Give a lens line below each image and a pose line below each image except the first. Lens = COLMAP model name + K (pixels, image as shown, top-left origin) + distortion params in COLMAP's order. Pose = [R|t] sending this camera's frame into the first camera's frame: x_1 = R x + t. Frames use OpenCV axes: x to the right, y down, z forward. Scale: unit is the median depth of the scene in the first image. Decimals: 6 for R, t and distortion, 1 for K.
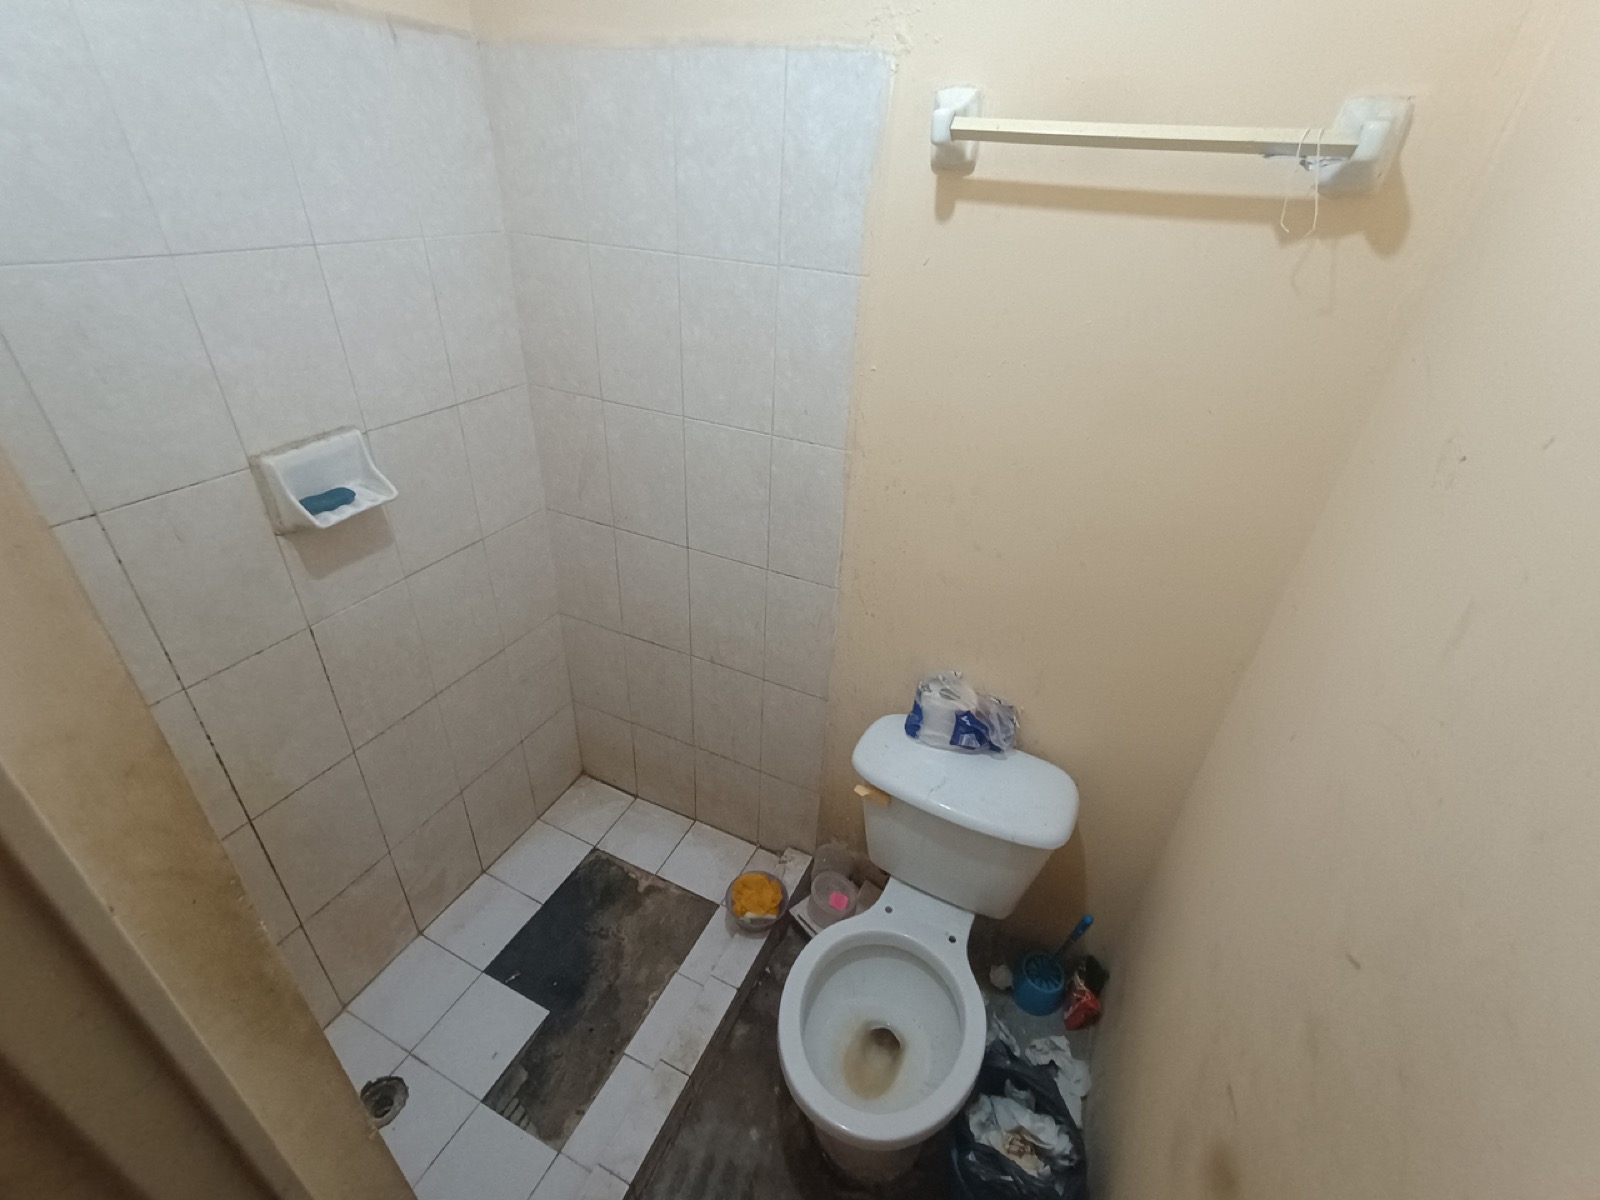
lens RADIAL K [[729.0, 0, 799.2], [0, 729.0, 599.7], [0, 0, 1]] dist [0.005053, -0.000010]
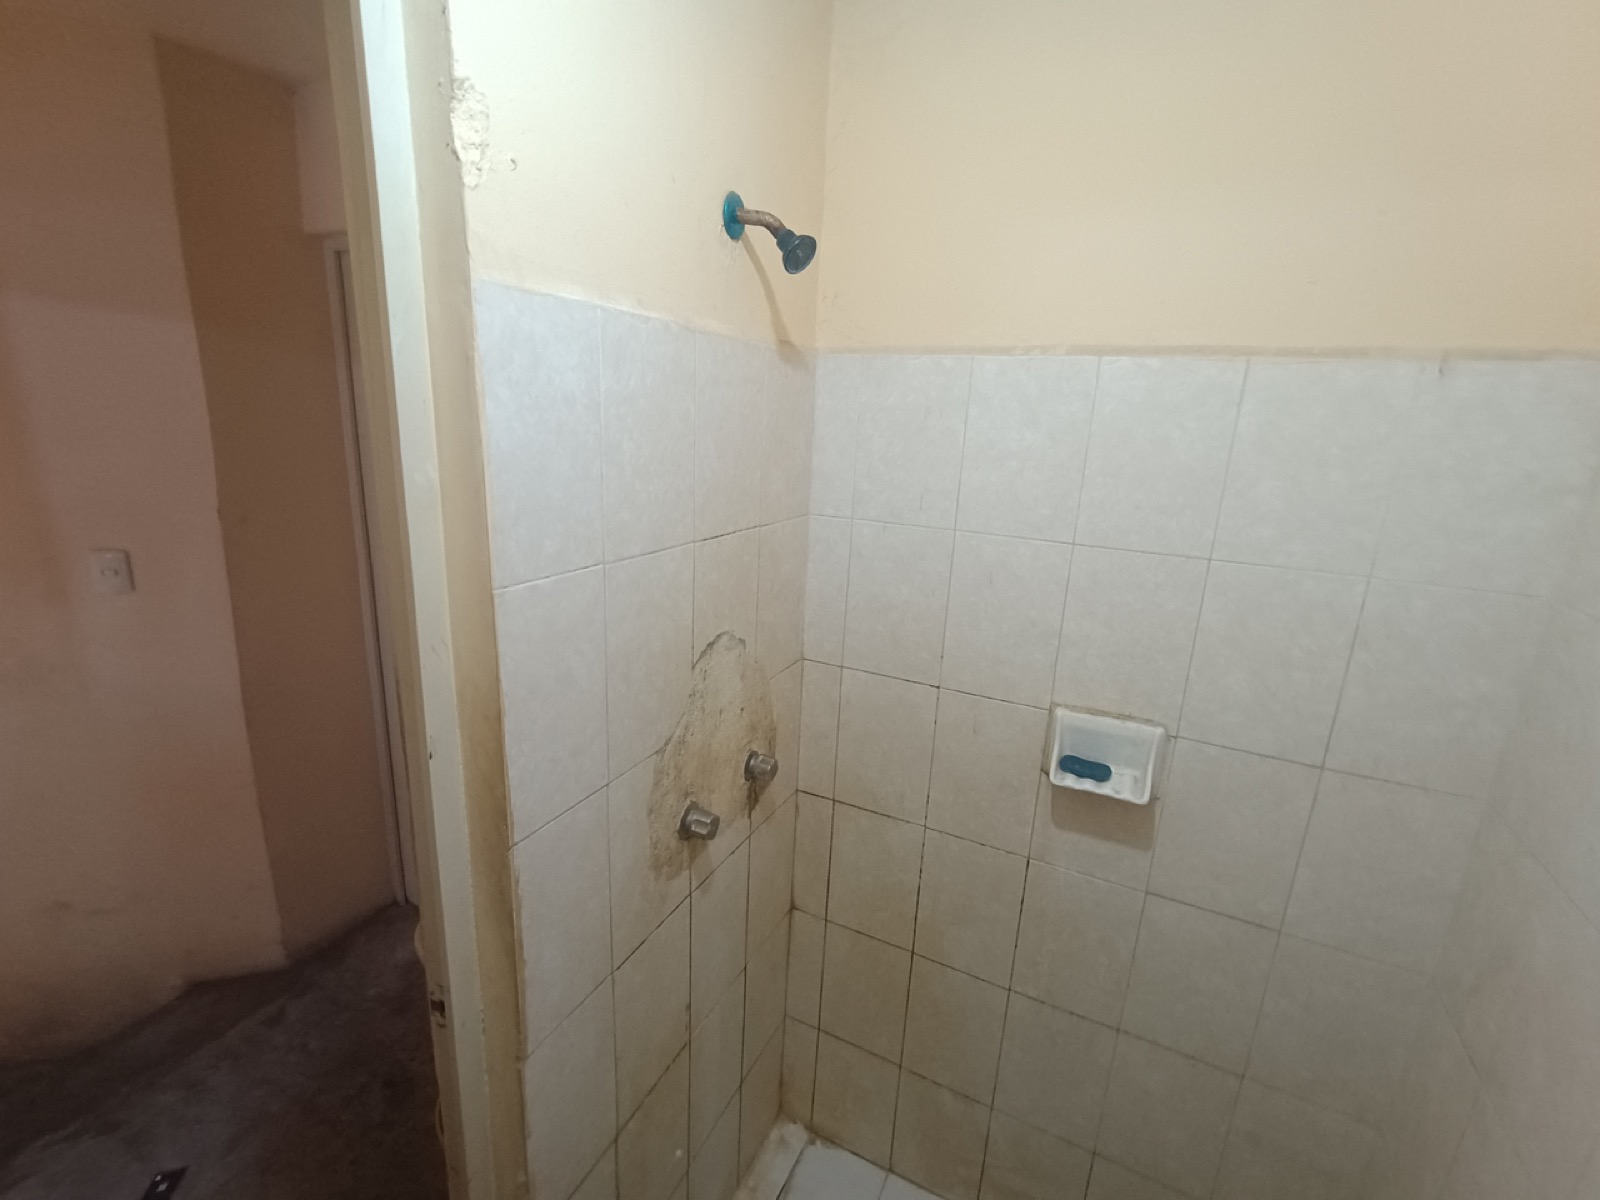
lens RADIAL K [[729.0, 0, 796.4], [0, 729.0, 599.9], [0, 0, 1]] dist [0.005053, -0.000010]
pose [[-0.015835, 0.200358, -0.979595, 0.318512], [-0.560186, 0.809741, 0.174673, -0.279883], [0.828216, 0.551521, 0.099415, 0.434136]]
